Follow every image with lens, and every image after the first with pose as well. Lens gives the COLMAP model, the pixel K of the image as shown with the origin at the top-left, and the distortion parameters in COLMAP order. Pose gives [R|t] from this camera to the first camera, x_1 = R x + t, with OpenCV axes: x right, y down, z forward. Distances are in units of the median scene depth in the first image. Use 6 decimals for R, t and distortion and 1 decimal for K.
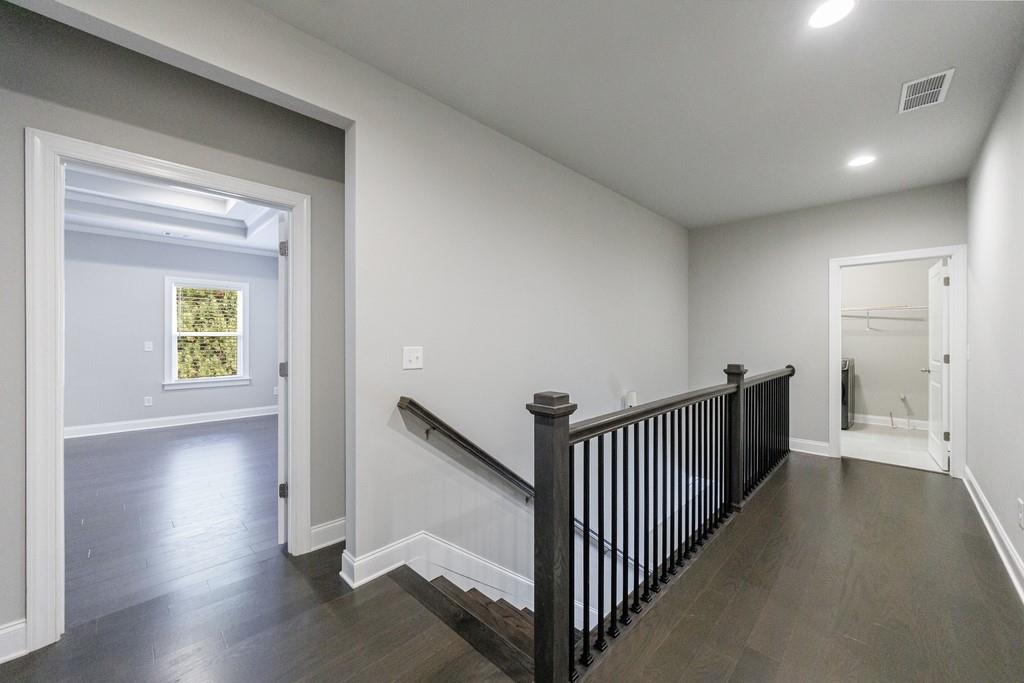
lens RADIAL K [[407.9, 0, 512.3], [0, 407.9, 336.8], [0, 0, 1]] dist [-0.001094, -0.000249]
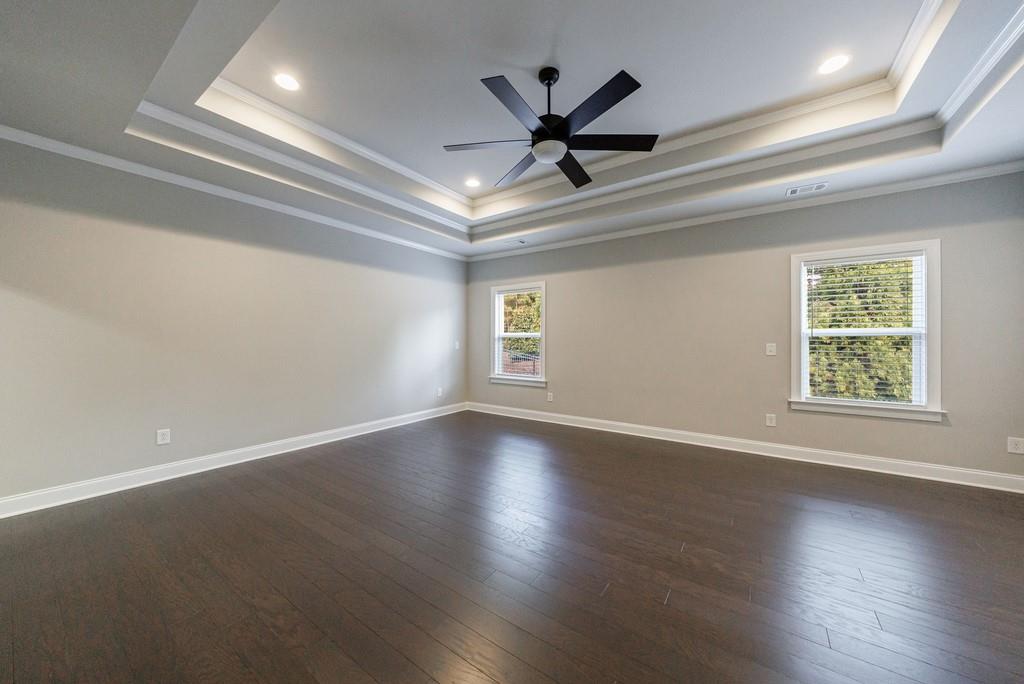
lens RADIAL K [[343.3, 0, 511.0], [0, 343.3, 335.9], [0, 0, 1]] dist [-0.006866, -0.000006]
pose [[0.159395, -0.005701, -0.987198, -0.152581], [-0.001881, 0.999980, -0.006079, 0.001694], [0.987213, 0.002826, 0.159381, 0.188955]]
